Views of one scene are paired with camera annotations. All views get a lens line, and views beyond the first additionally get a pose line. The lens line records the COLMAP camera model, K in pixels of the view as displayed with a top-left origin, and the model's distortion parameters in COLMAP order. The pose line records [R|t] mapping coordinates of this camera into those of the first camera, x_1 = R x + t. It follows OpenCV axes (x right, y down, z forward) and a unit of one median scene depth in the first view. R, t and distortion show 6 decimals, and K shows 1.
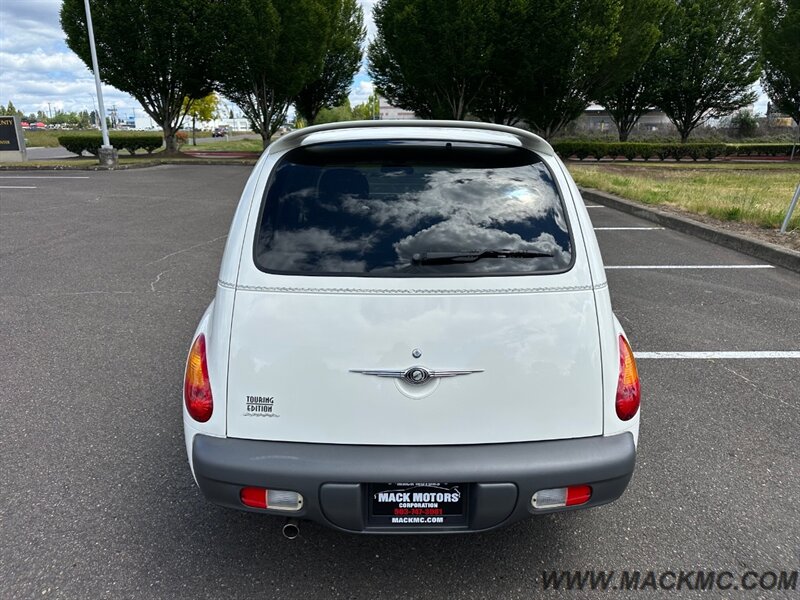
lens RADIAL K [[569.6, 0, 402.8], [0, 569.6, 299.8], [0, 0, 1]] dist [0.030282, -0.034320]
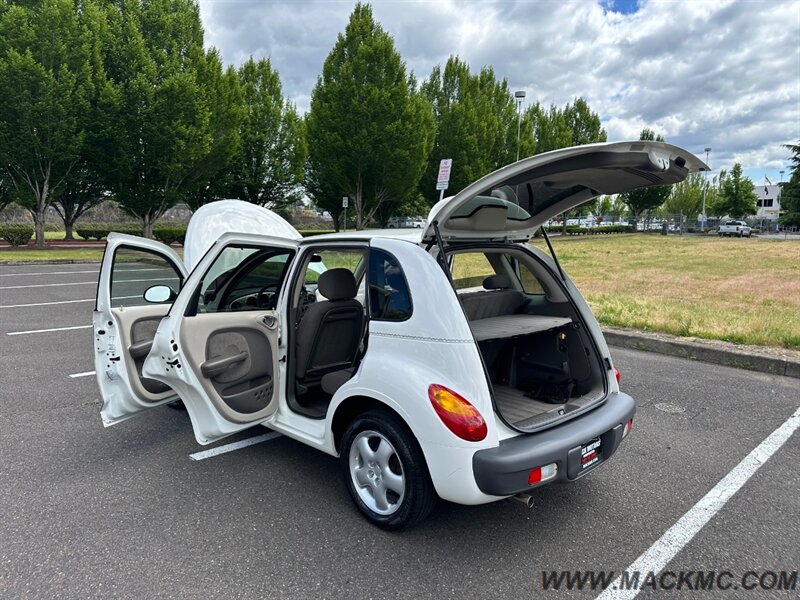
lens RADIAL K [[569.6, 0, 403.4], [0, 569.6, 283.7], [0, 0, 1]] dist [0.030282, -0.034320]
pose [[0.724669, -0.066523, 0.685879, -0.343973], [0.181783, 0.978527, -0.097157, -0.014529], [-0.664688, 0.195088, 0.721201, 0.013248]]
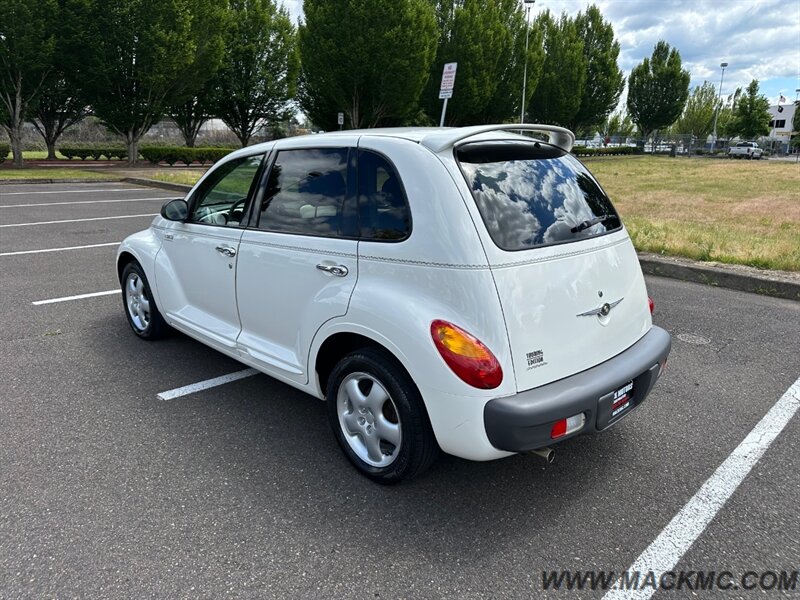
lens RADIAL K [[569.6, 0, 407.4], [0, 569.6, 295.6], [0, 0, 1]] dist [0.030282, -0.034320]
pose [[0.719934, -0.168834, 0.673194, -0.291928], [0.180281, 0.982158, 0.053522, -0.013919], [-0.670219, 0.082832, 0.737527, 0.067283]]
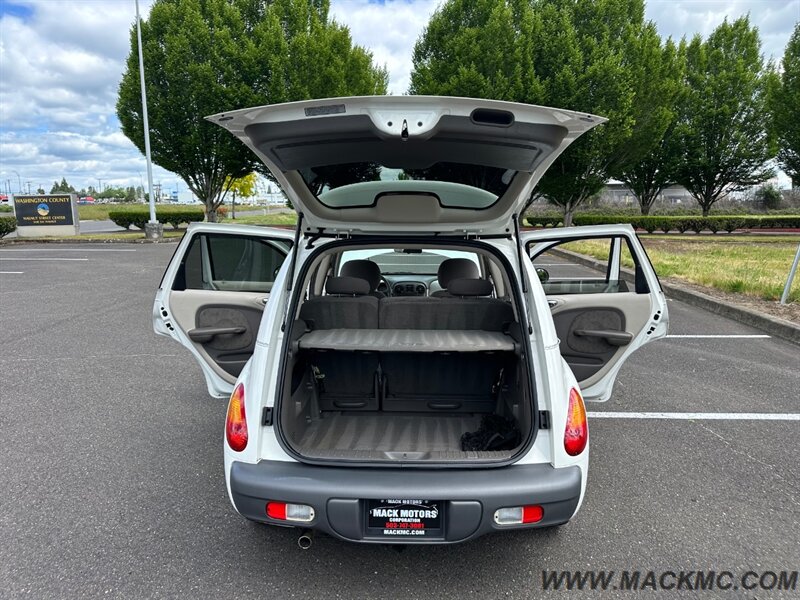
lens RADIAL K [[569.6, 0, 406.1], [0, 569.6, 295.9], [0, 0, 1]] dist [0.030282, -0.034320]
pose [[0.998968, 0.003718, -0.045275, 0.019851], [-0.009402, 0.991986, -0.125999, 0.006194], [0.044443, 0.126295, 0.990997, -0.073578]]
